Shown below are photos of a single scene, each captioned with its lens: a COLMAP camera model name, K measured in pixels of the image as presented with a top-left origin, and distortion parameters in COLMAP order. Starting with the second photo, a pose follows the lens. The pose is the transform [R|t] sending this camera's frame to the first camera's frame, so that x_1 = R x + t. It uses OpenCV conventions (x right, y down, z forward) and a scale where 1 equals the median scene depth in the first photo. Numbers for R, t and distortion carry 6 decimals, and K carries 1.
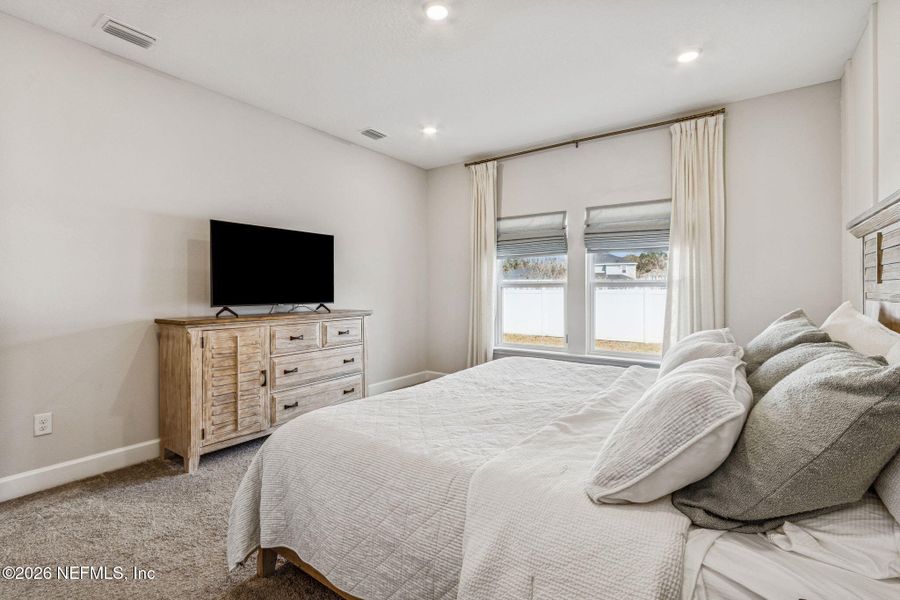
lens RADIAL K [[417.8, 0, 442.6], [0, 417.8, 285.4], [0, 0, 1]] dist [0.002658, 0.000251]
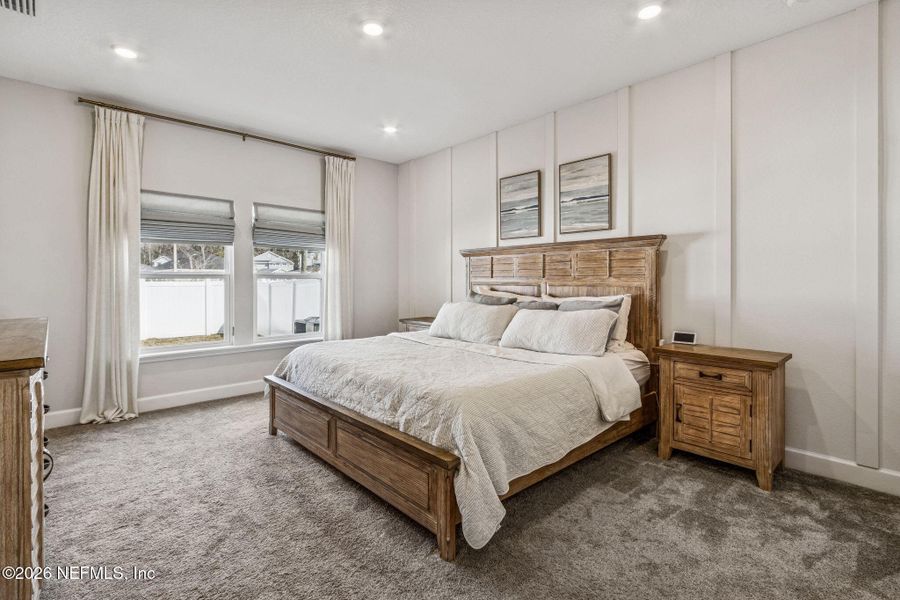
lens RADIAL K [[417.8, 0, 442.6], [0, 417.8, 285.4], [0, 0, 1]] dist [0.002658, 0.000251]
pose [[0.221409, 0.005393, 0.975166, -0.561988], [0.008074, 0.999940, -0.007363, 0.031597], [-0.975148, 0.009504, 0.221352, 0.310822]]
